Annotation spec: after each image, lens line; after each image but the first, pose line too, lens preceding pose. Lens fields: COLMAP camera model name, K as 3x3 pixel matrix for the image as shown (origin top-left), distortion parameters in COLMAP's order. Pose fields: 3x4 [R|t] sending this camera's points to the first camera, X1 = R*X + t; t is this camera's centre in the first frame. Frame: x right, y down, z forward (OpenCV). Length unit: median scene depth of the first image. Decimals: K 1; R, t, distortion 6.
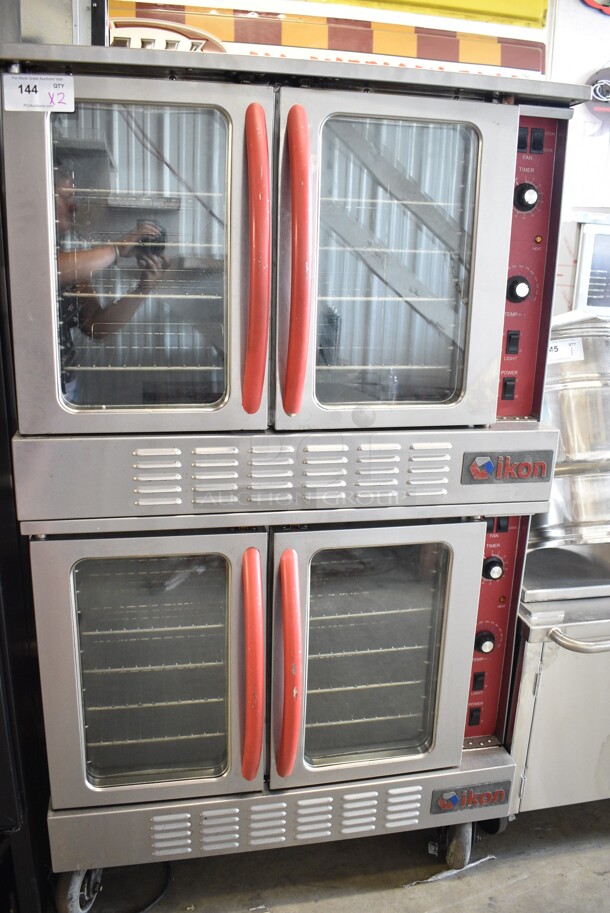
lens RADIAL K [[769.8, 0, 305.0], [0, 769.8, 456.5], [0, 0, 1]] dist [-0.085603, 0.007736]
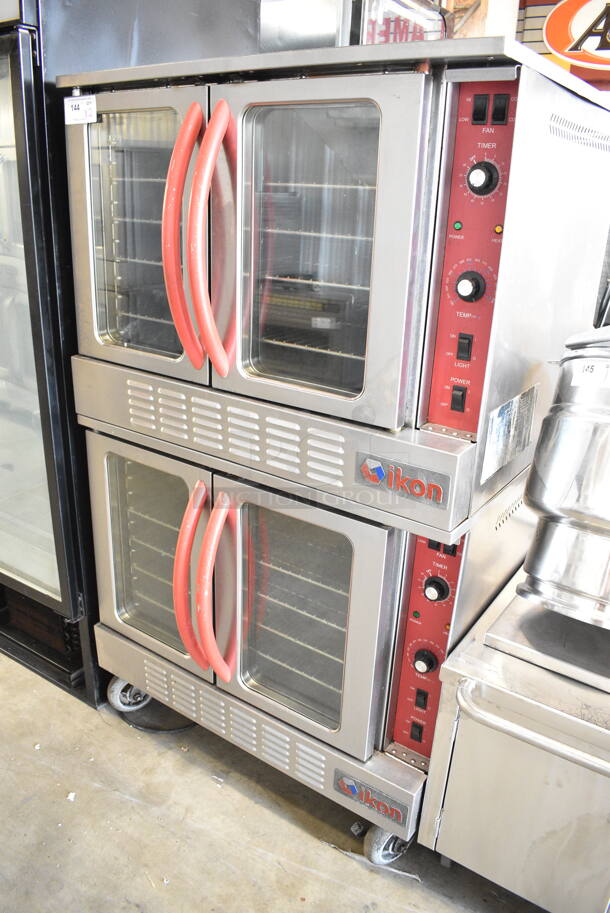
lens RADIAL K [[681.5, 0, 305.0], [0, 681.5, 456.5], [0, 0, 1]] dist [-0.076132, -0.003357]
pose [[0.700686, 0.259728, -0.664515, 0.726976], [-0.214612, 0.964977, 0.150871, -0.111829], [0.680426, 0.036900, 0.731887, 0.326181]]
